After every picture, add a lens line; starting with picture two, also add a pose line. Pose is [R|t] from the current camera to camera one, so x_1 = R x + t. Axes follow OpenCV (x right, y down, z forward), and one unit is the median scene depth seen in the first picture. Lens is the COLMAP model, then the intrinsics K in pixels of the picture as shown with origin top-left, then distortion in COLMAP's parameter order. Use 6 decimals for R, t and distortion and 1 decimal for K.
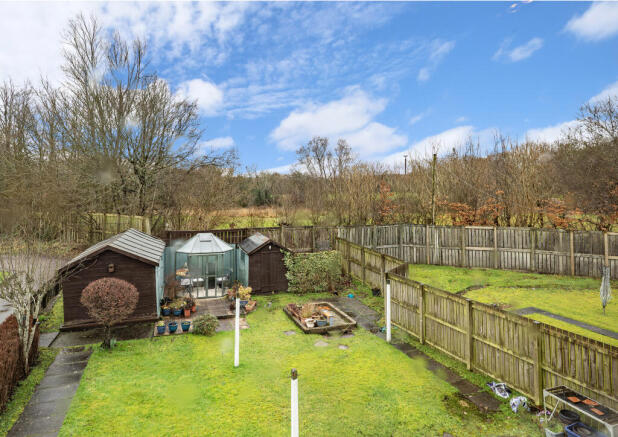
lens RADIAL K [[349.3, 0, 311.0], [0, 349.3, 178.8], [0, 0, 1]] dist [-0.001590, -0.000832]
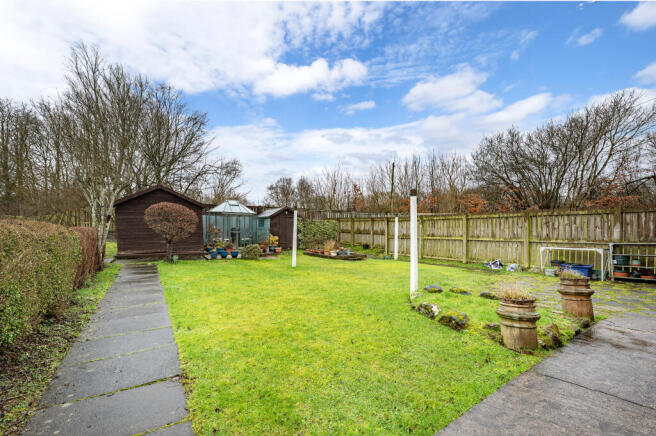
lens RADIAL K [[258.0, 0, 328.0], [0, 258.0, 218.0], [0, 0, 1]] dist [0.000945, 0.000066]
pose [[0.981491, 0.005555, 0.191430, -0.190812], [-0.011180, 0.999537, 0.028315, 0.241885], [-0.191184, -0.029931, 0.981098, 0.076929]]
